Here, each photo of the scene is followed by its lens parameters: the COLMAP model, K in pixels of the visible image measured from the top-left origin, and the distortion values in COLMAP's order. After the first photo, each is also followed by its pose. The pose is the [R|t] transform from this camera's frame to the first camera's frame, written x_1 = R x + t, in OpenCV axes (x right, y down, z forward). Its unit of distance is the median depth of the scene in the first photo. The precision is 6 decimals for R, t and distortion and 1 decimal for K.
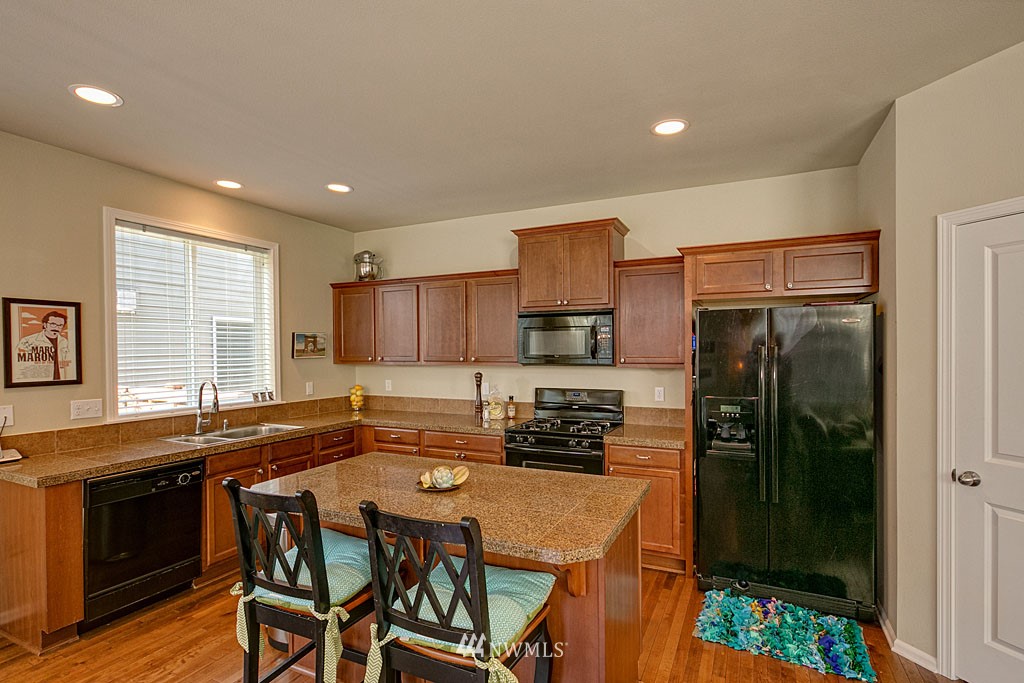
lens RADIAL K [[499.0, 0, 516.4], [0, 499.0, 358.0], [0, 0, 1]] dist [0.001605, 0.000854]
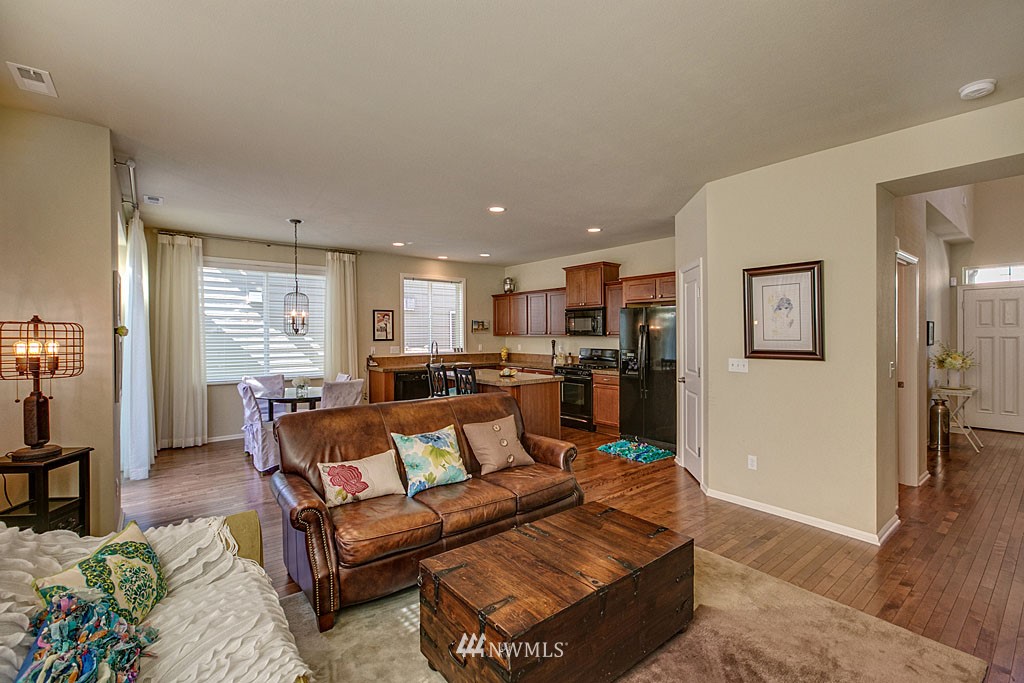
lens RADIAL K [[460.3, 0, 512.0], [0, 460.3, 341.5], [0, 0, 1]] dist [-0.003585, -0.000670]
pose [[0.894798, 0.011186, -0.446331, 0.586154], [-0.009754, 0.999937, 0.005506, 0.026573], [0.446364, -0.000573, 0.894851, -0.677586]]
